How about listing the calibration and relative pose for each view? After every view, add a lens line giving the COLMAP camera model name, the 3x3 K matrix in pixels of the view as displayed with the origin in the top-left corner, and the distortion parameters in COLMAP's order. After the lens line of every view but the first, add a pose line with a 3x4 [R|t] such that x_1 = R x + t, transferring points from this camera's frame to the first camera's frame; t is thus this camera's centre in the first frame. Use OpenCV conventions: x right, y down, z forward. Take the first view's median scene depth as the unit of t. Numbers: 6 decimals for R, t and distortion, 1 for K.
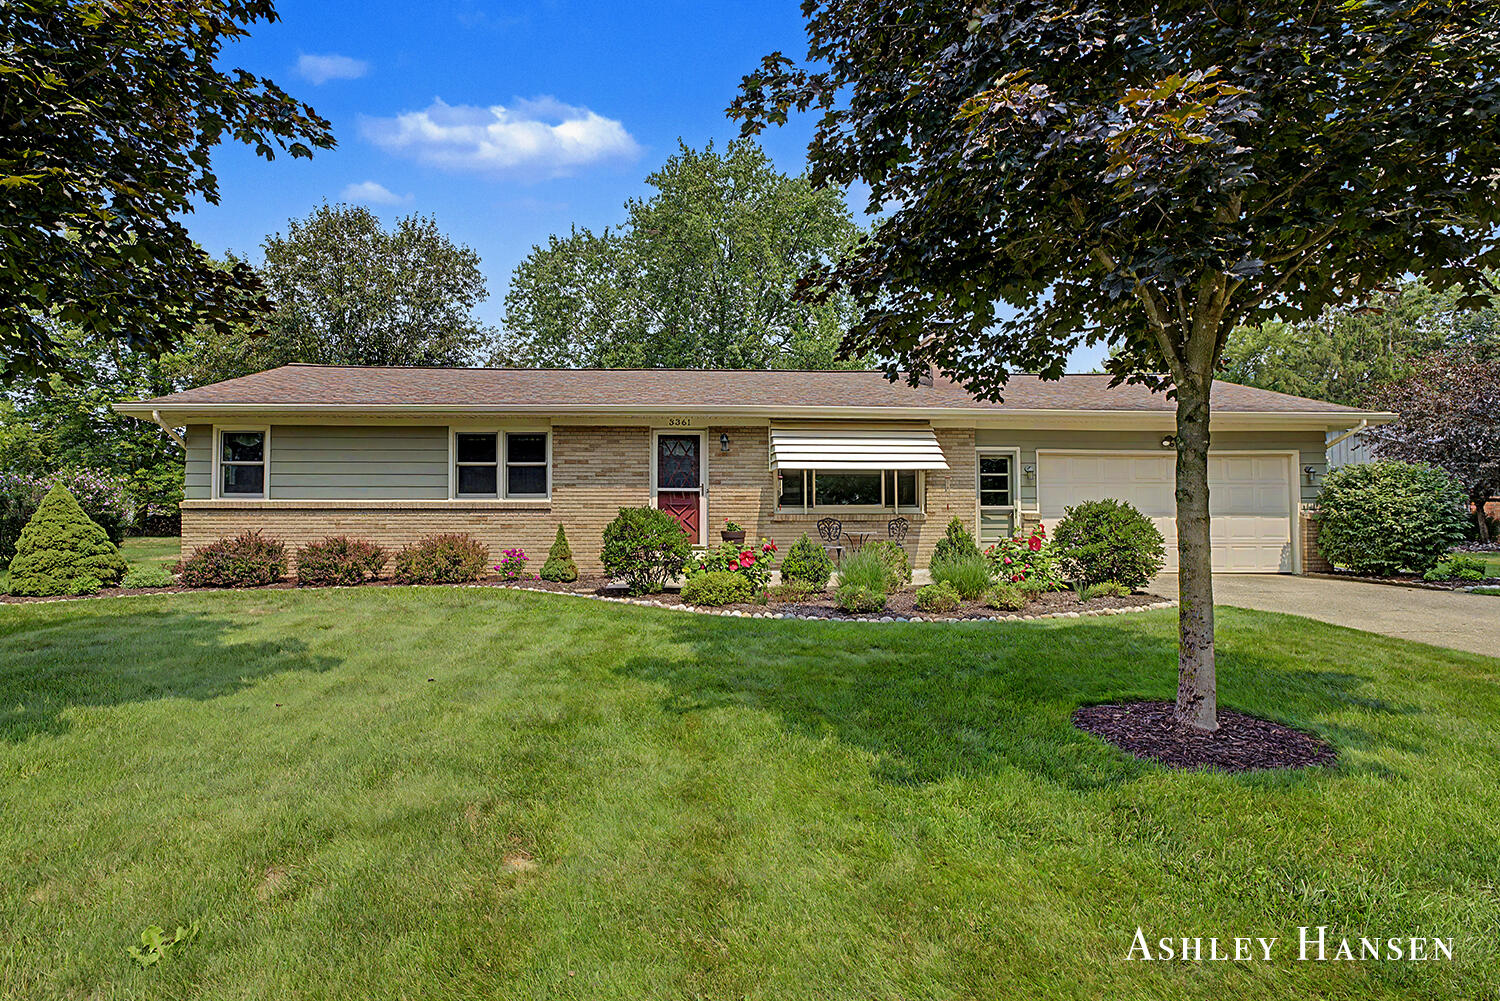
lens RADIAL K [[738.3, 0, 749.6], [0, 738.3, 504.5], [0, 0, 1]] dist [-0.006184, 0.003398]
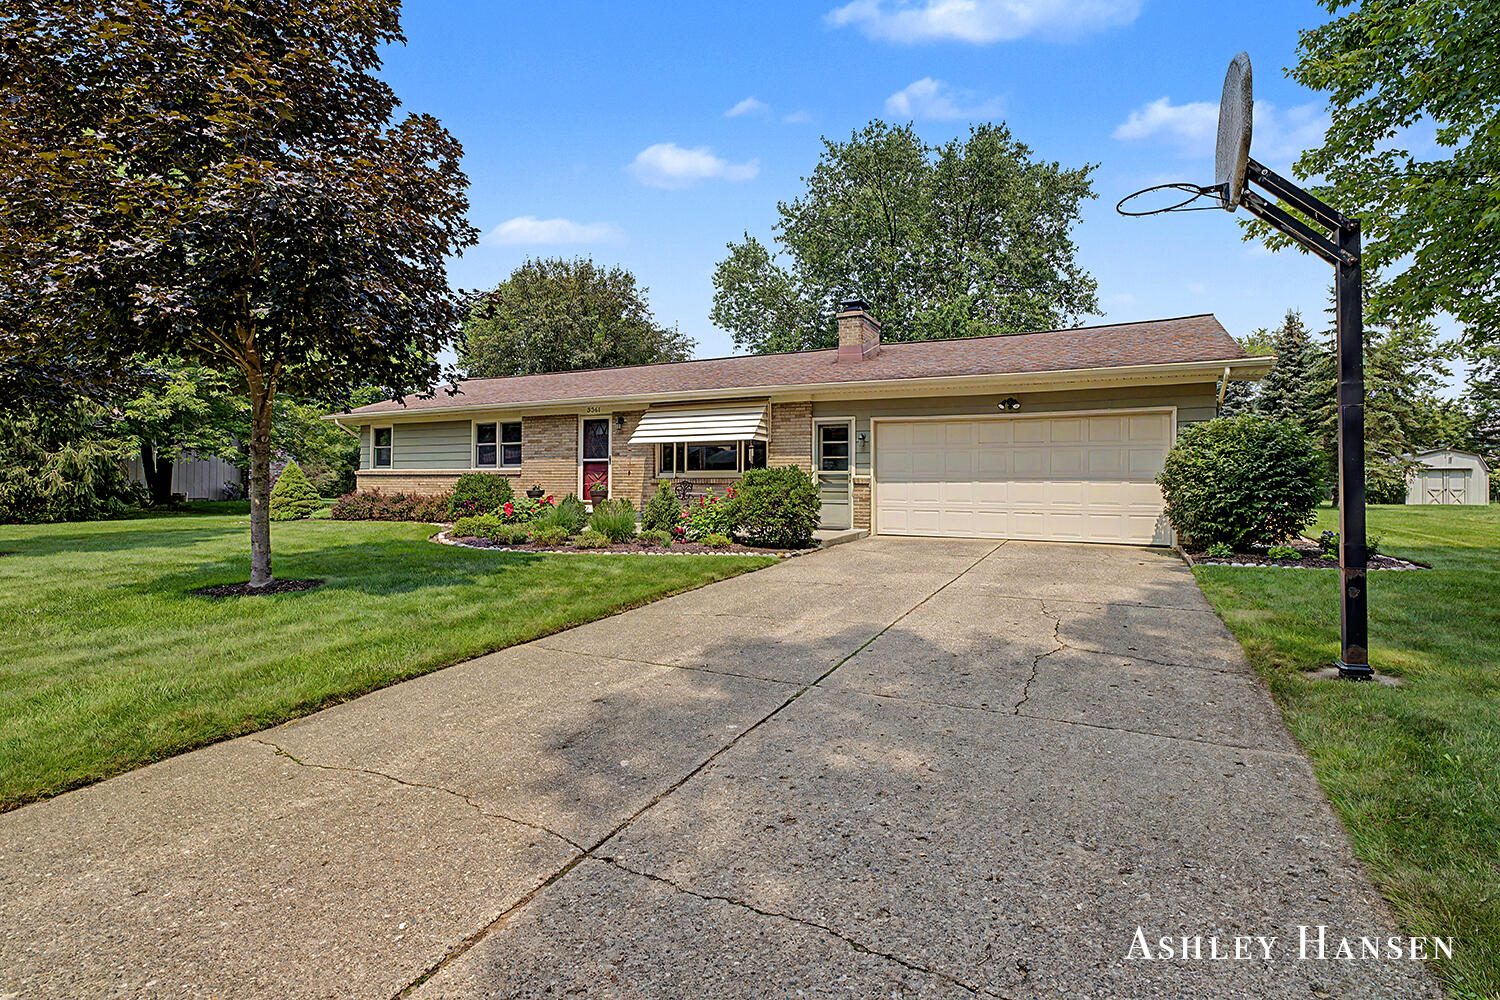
lens RADIAL K [[738.3, 0, 752.5], [0, 738.3, 488.2], [0, 0, 1]] dist [-0.006184, 0.003398]
pose [[0.863379, 0.006909, -0.504508, 0.825217], [0.004203, 0.999773, 0.020884, 0.004035], [0.504538, -0.020151, 0.863154, -0.009134]]
